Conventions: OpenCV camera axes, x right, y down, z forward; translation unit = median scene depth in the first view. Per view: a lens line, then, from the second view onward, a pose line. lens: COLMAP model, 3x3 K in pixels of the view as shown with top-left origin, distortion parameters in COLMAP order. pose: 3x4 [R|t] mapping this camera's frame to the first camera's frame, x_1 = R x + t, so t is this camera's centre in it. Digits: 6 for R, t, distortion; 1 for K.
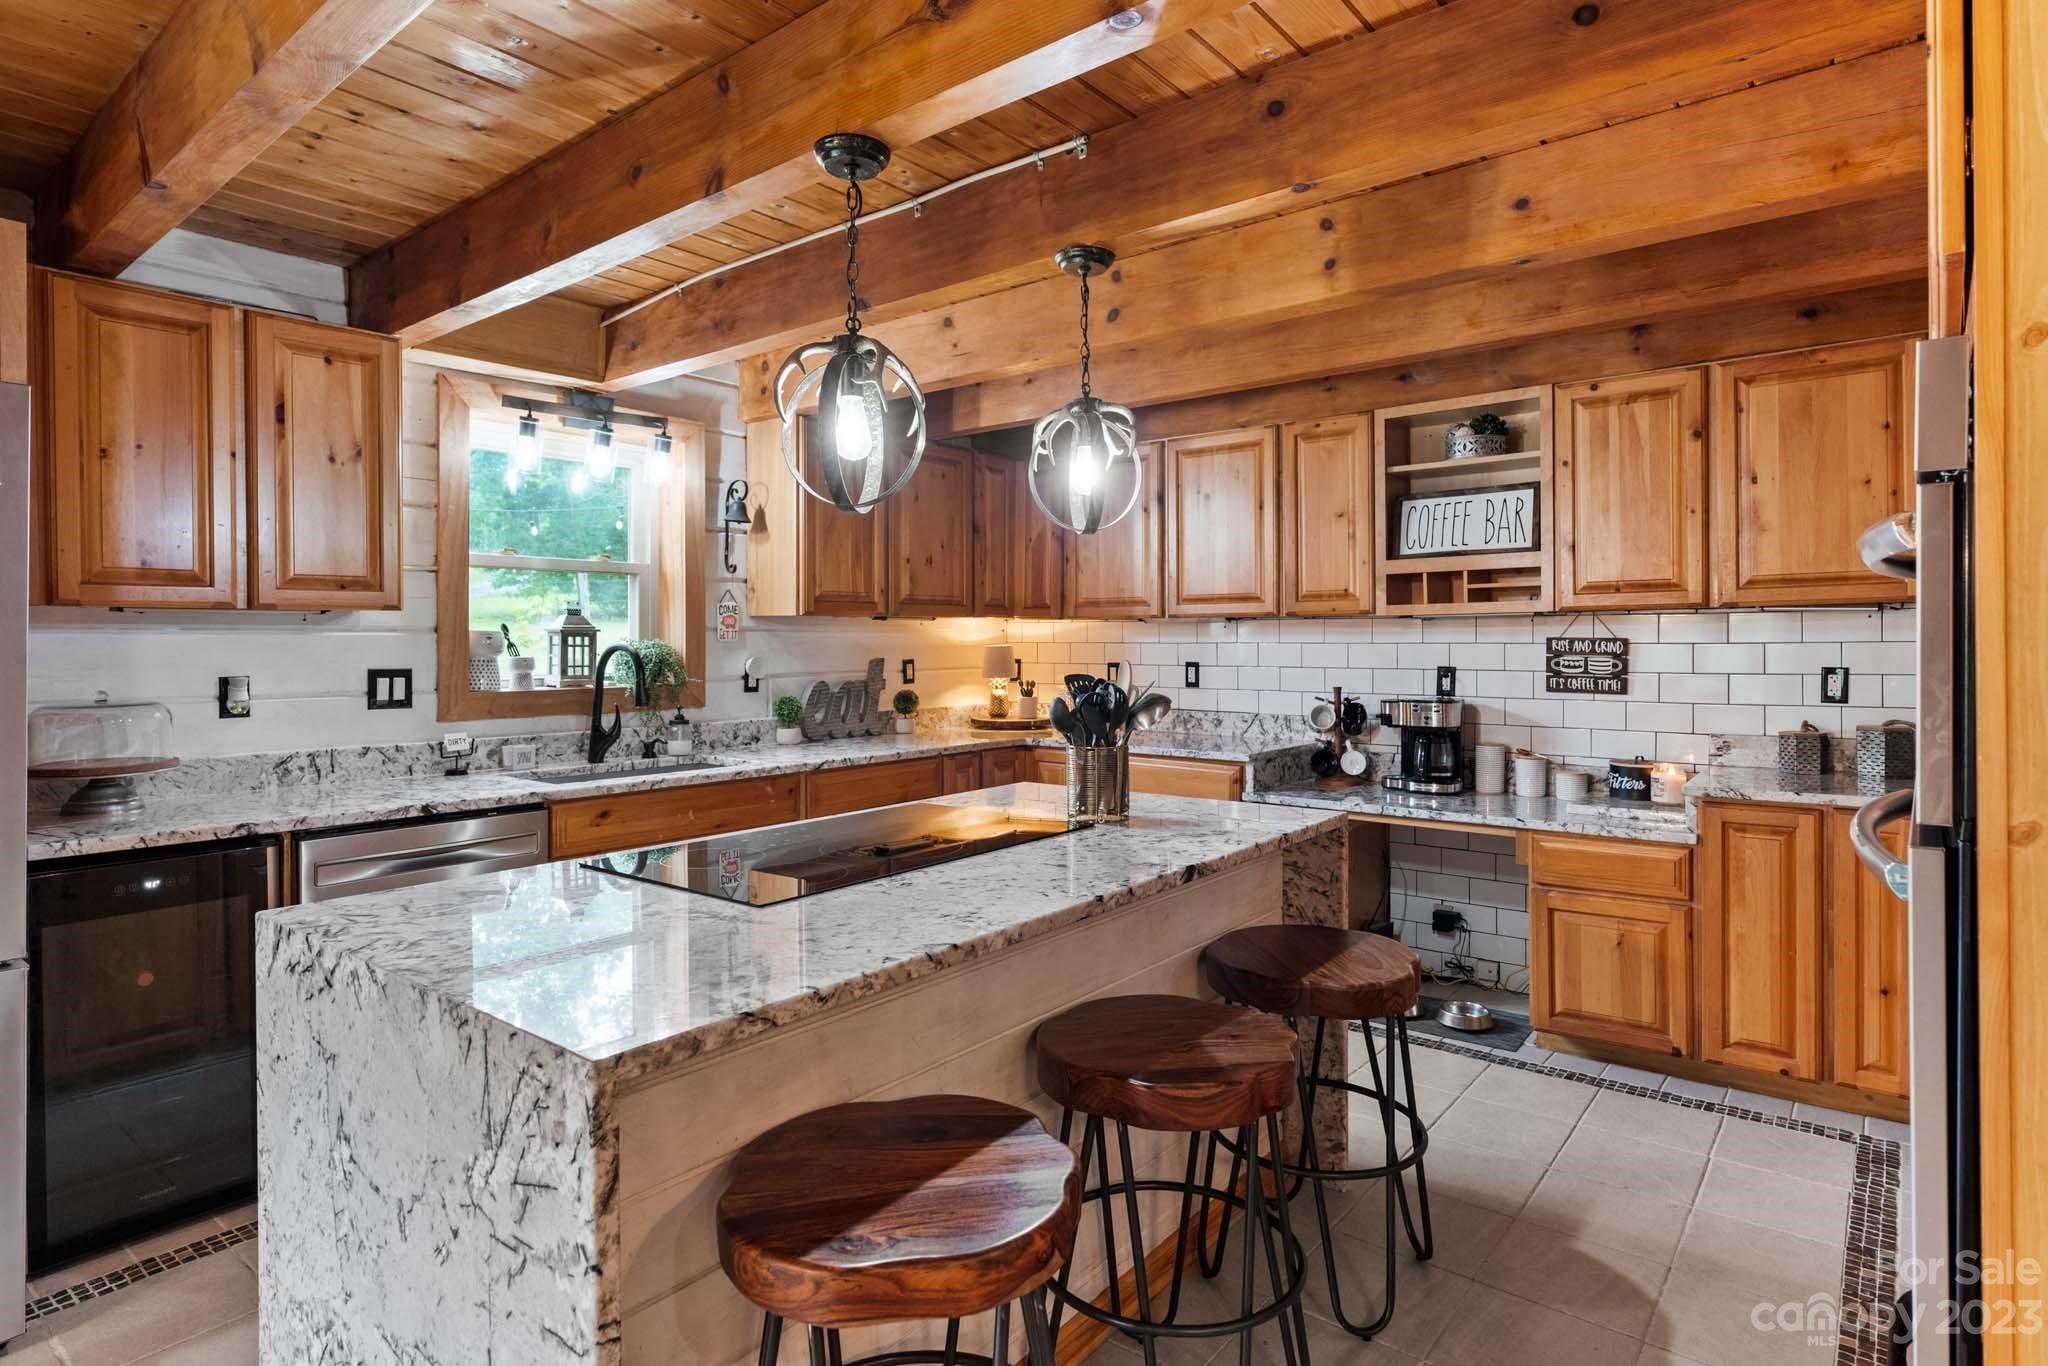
lens RADIAL K [[1076.8, 0, 1028.3], [0, 1076.8, 655.3], [0, 0, 1]] dist [-0.001826, 0.002072]
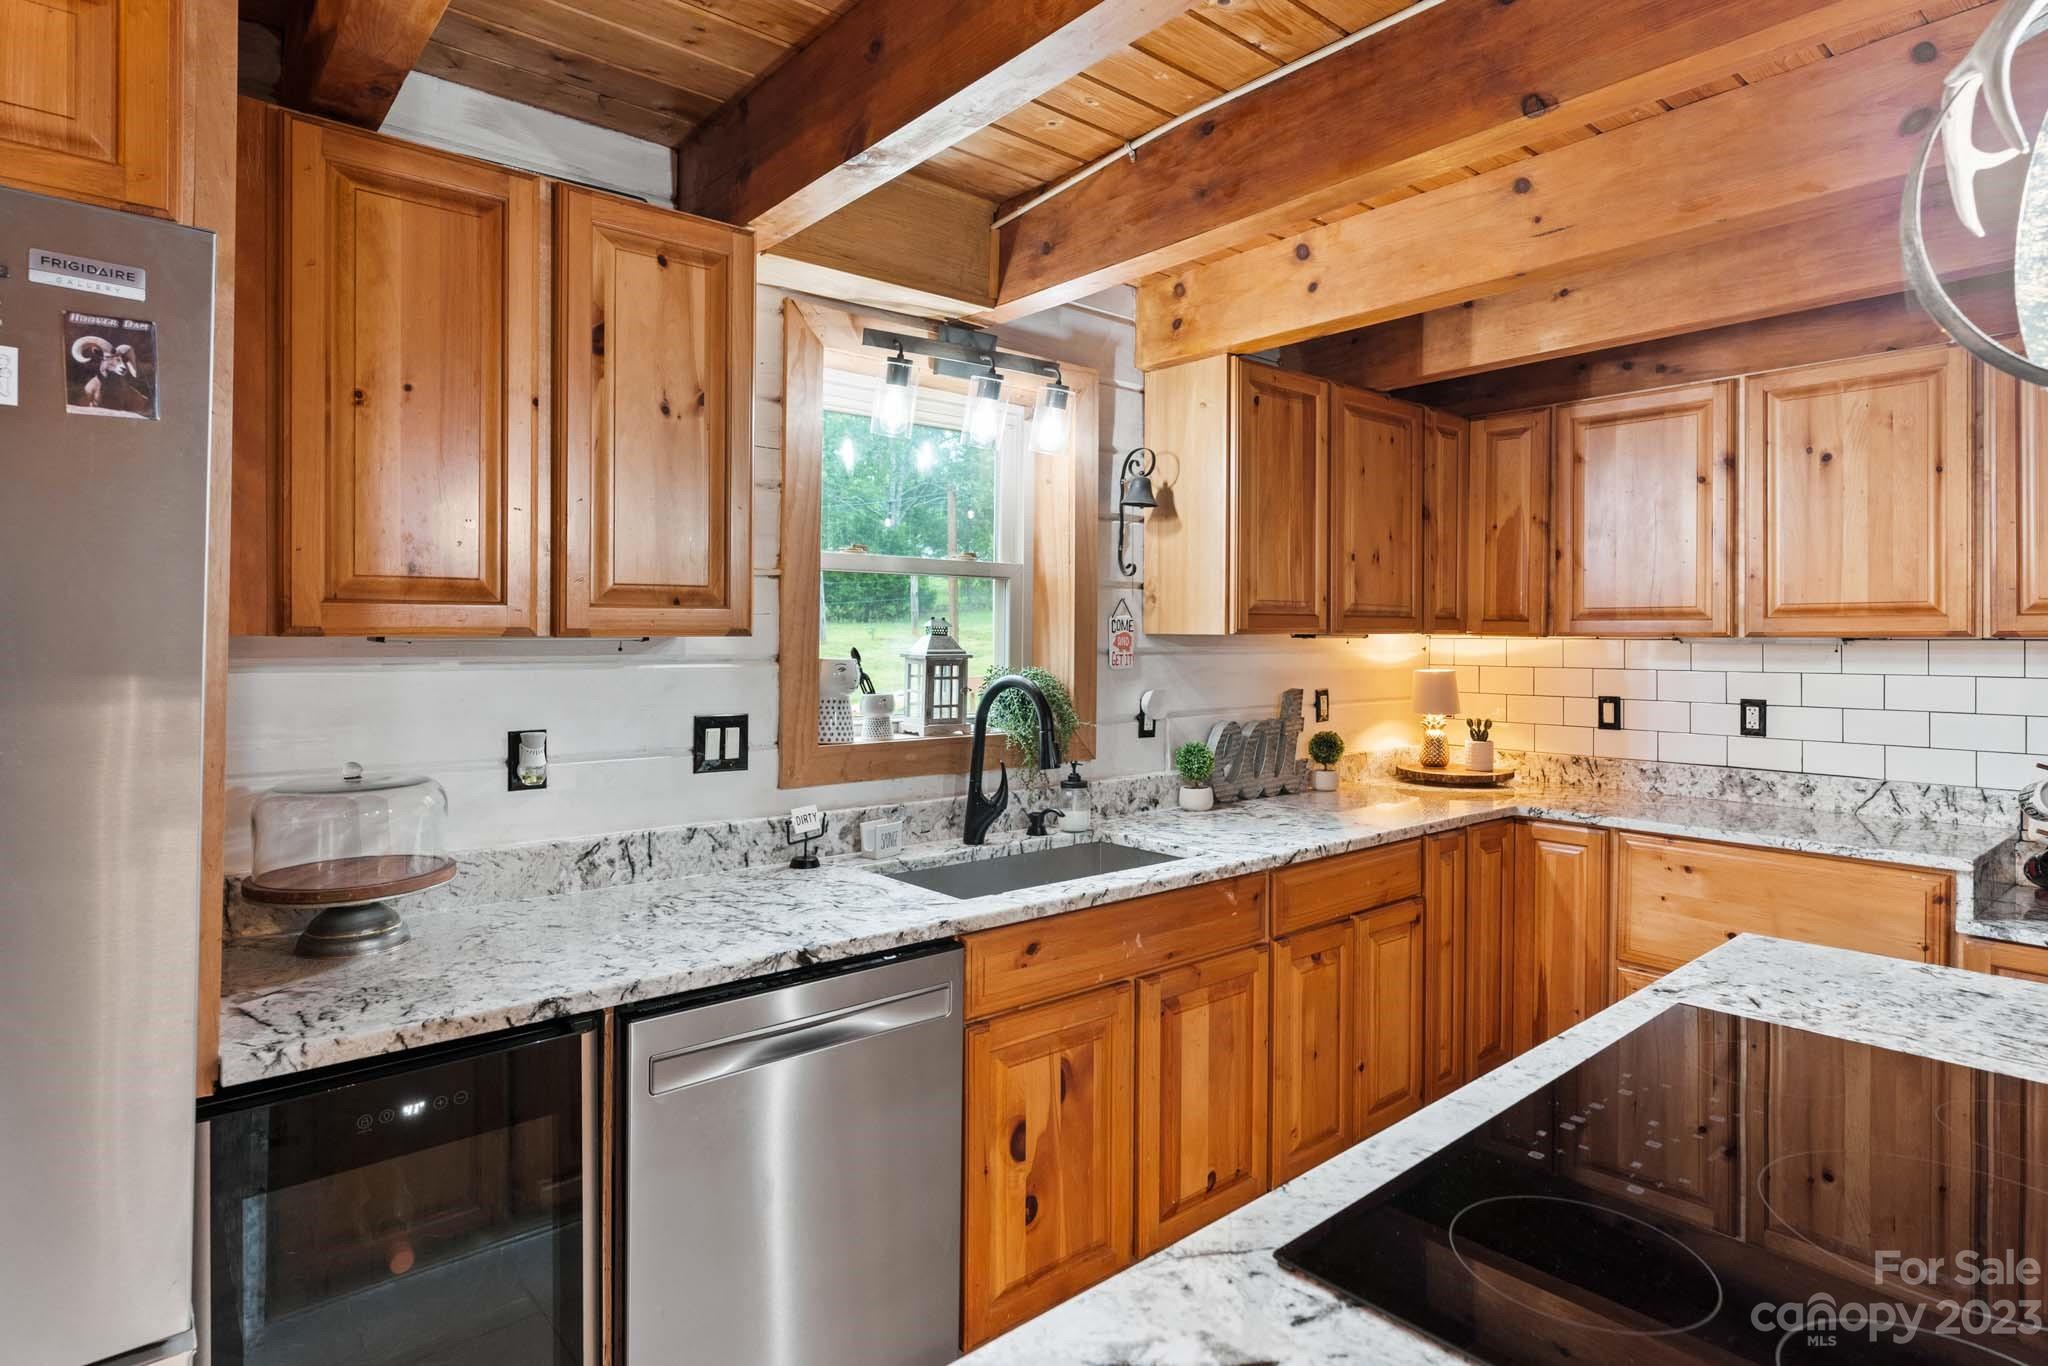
lens RADIAL K [[1086.0, 0, 1024.6], [0, 1086.0, 641.1], [0, 0, 1]] dist [-0.003699, 0.000226]
pose [[0.982773, 0.004317, -0.184765, -0.238523], [-0.006765, 0.999897, -0.012619, -0.025490], [0.184691, 0.013652, 0.982702, 0.301094]]
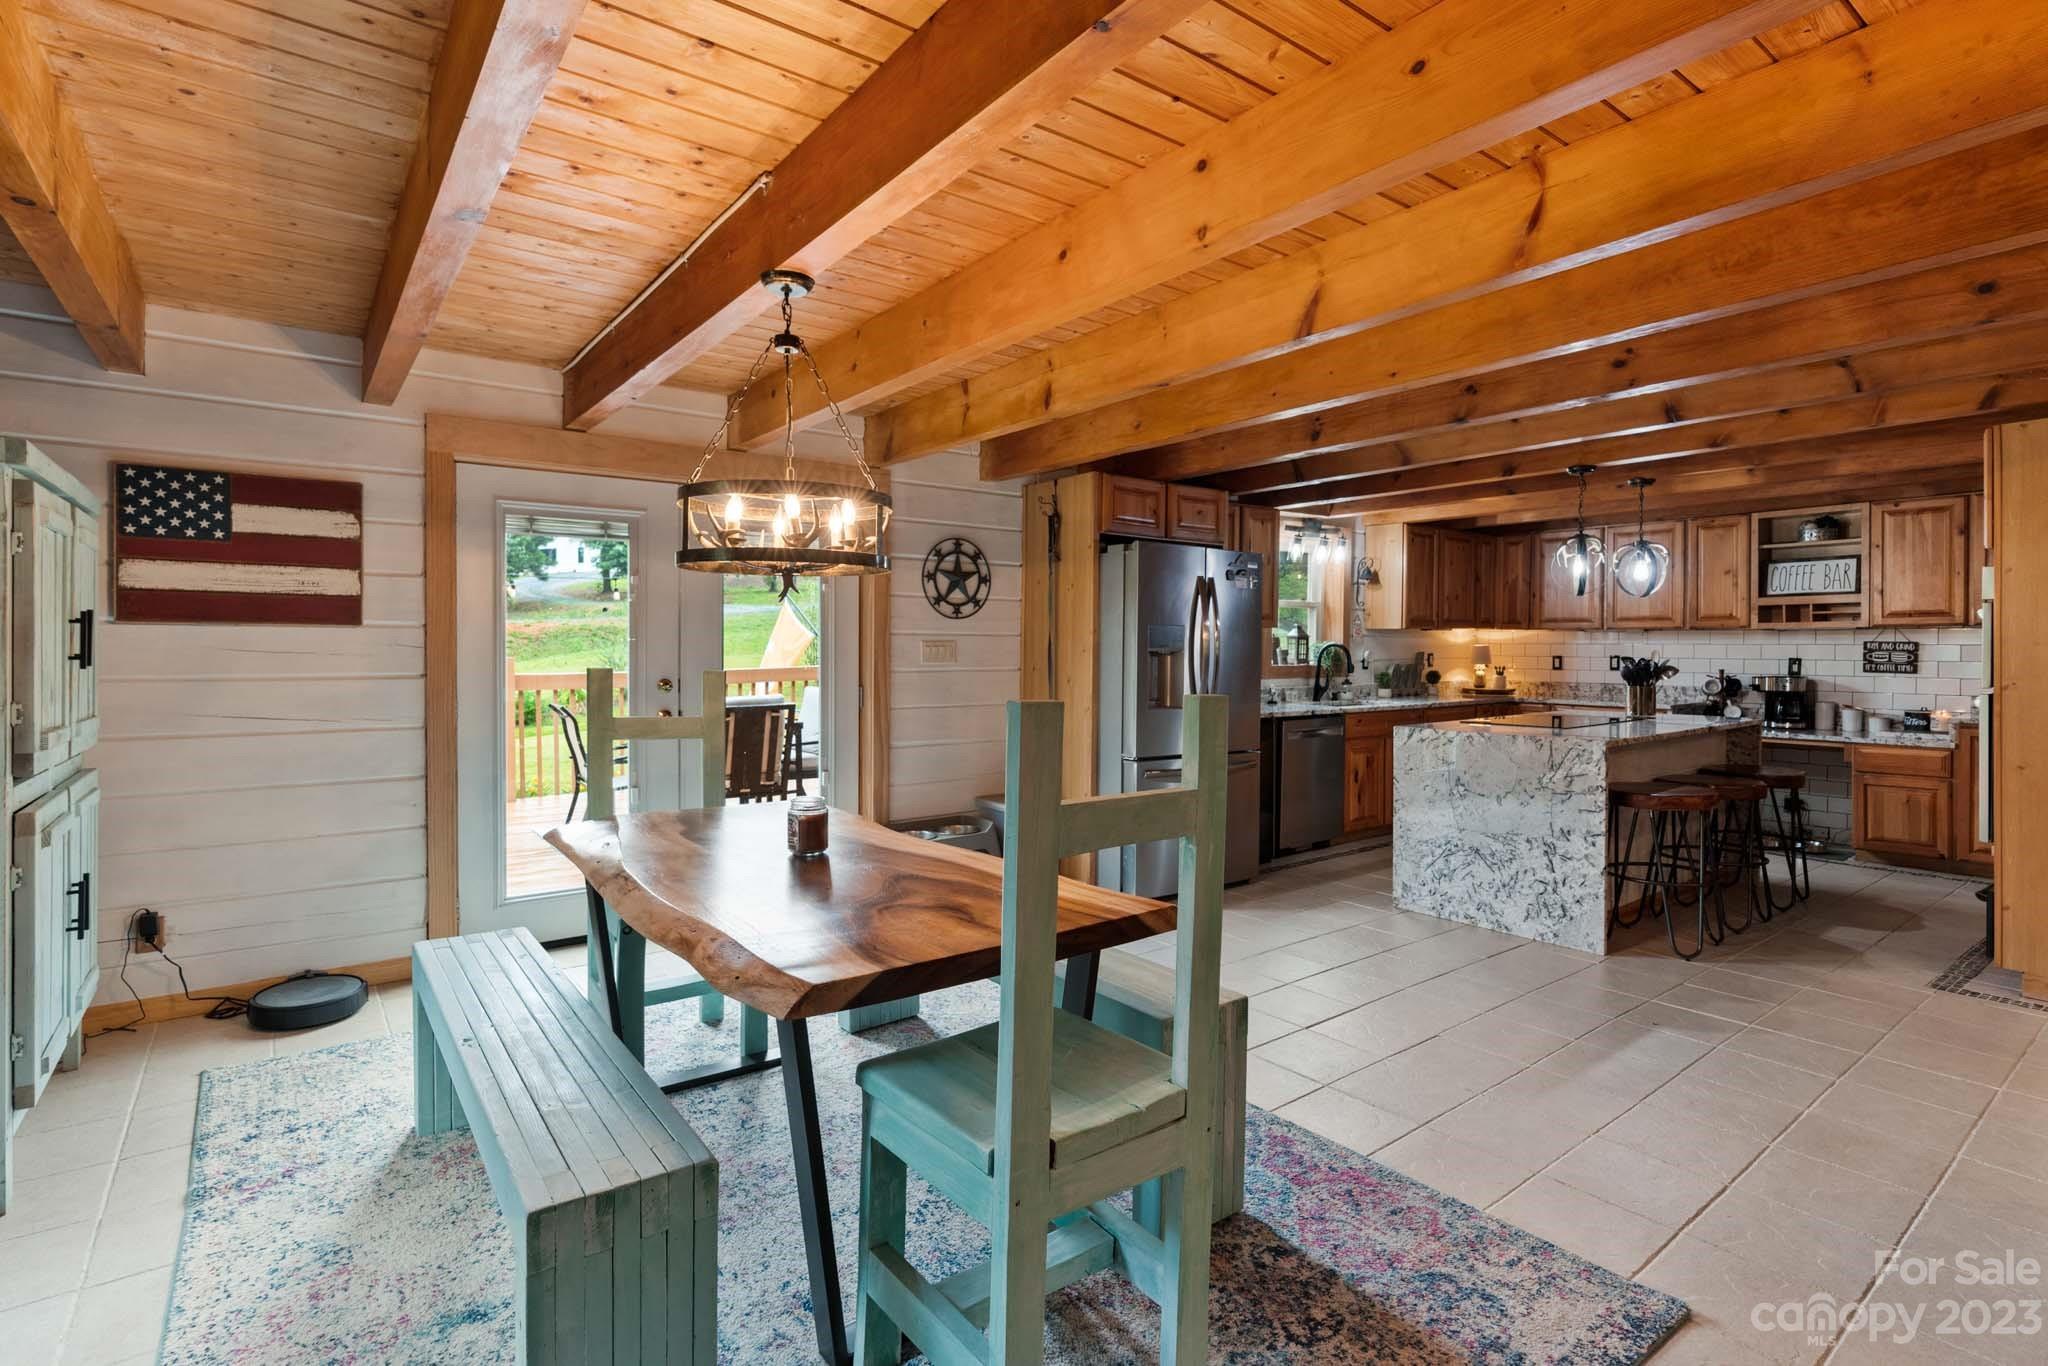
lens RADIAL K [[995.1, 0, 1032.5], [0, 995.1, 661.7], [0, 0, 1]] dist [0.000957, 0.001919]
pose [[0.971582, 0.007904, -0.236571, -0.483010], [-0.006573, 0.999958, 0.006415, 0.016356], [0.236611, -0.004677, 0.971593, -0.964824]]
